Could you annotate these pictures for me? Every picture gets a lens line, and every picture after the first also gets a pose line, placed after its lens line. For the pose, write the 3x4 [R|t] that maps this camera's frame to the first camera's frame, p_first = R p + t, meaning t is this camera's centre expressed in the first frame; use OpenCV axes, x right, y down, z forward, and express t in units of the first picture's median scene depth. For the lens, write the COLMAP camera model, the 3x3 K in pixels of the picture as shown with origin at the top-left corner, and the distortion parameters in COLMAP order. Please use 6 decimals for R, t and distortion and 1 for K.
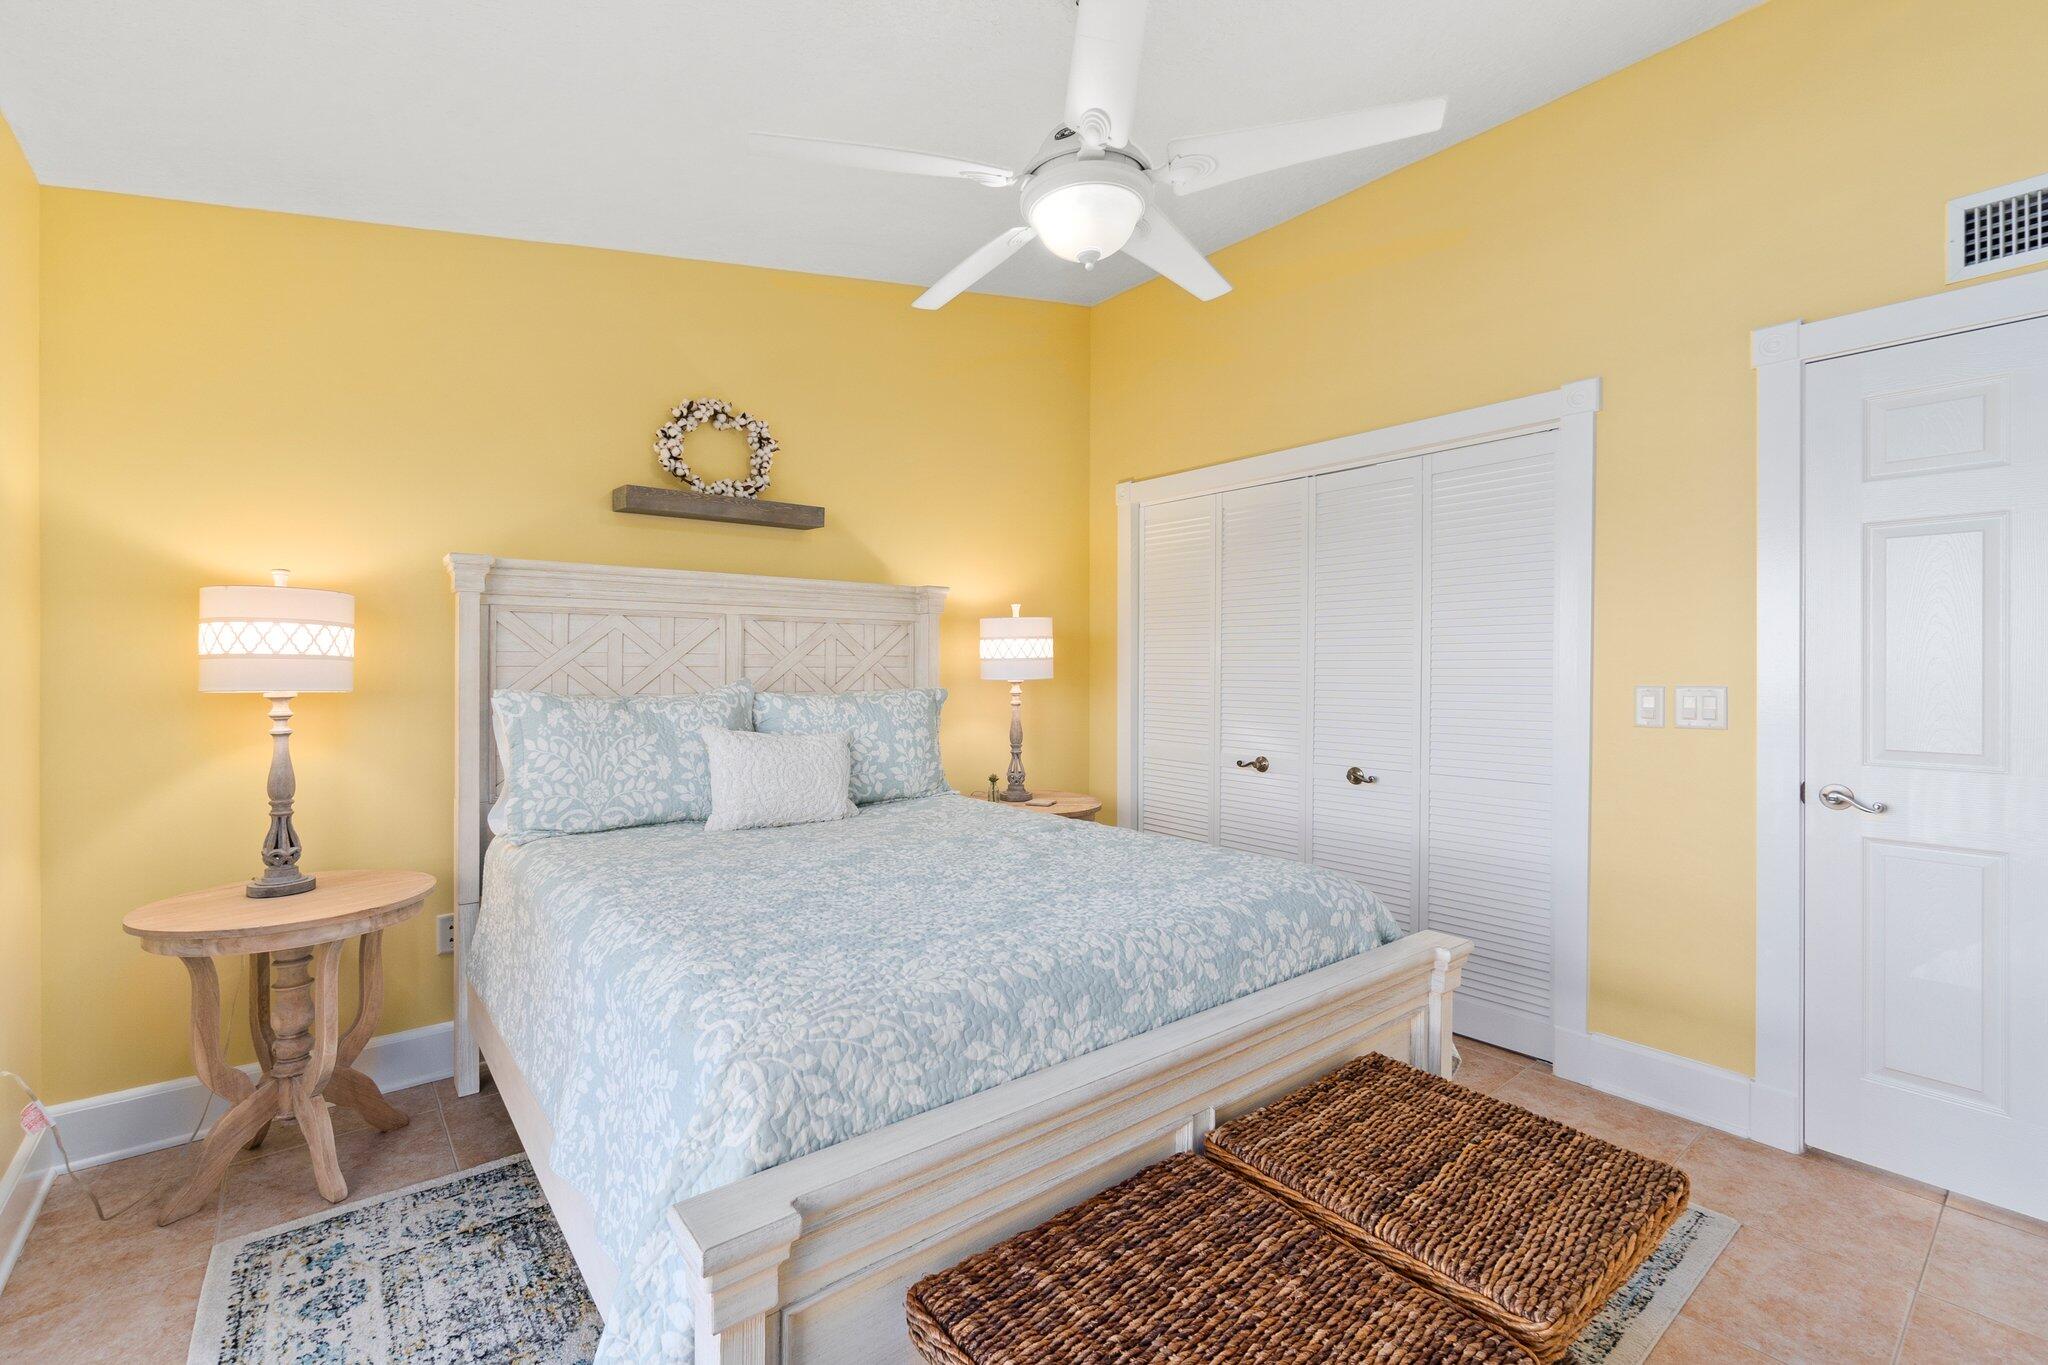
lens RADIAL K [[886.1, 0, 1023.0], [0, 886.1, 669.6], [0, 0, 1]] dist [-0.006875, 0.002535]
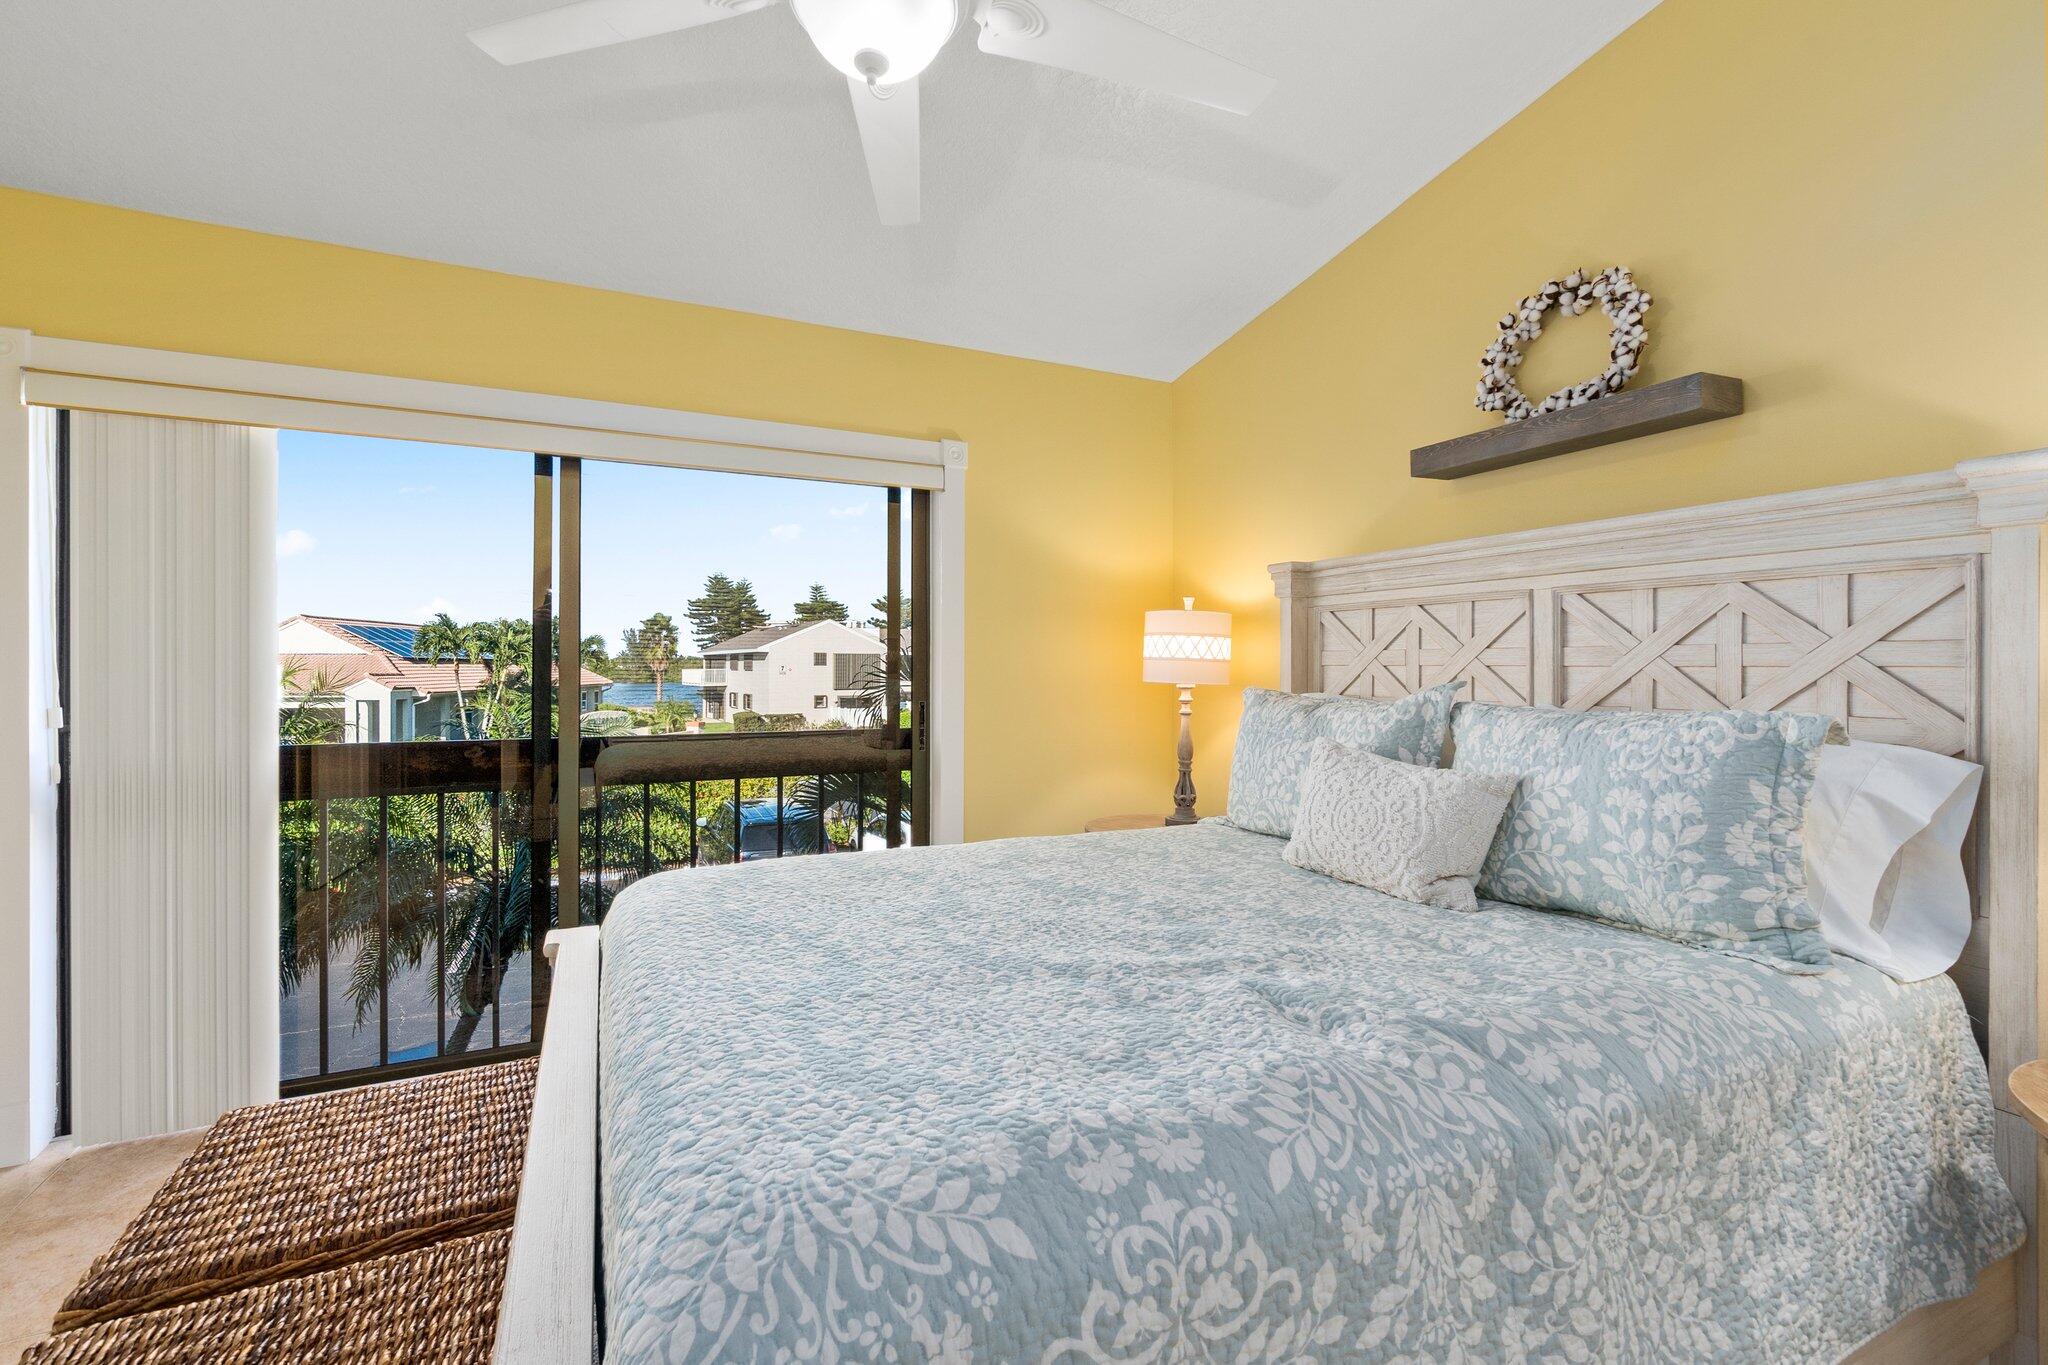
lens RADIAL K [[886.1, 0, 1019.4], [0, 886.1, 676.0], [0, 0, 1]] dist [-0.006875, 0.002535]
pose [[-0.239204, 0.011487, -0.970901, 0.441153], [-0.002026, 0.999922, 0.012330, -0.002714], [0.970967, 0.004916, -0.239162, 0.795108]]
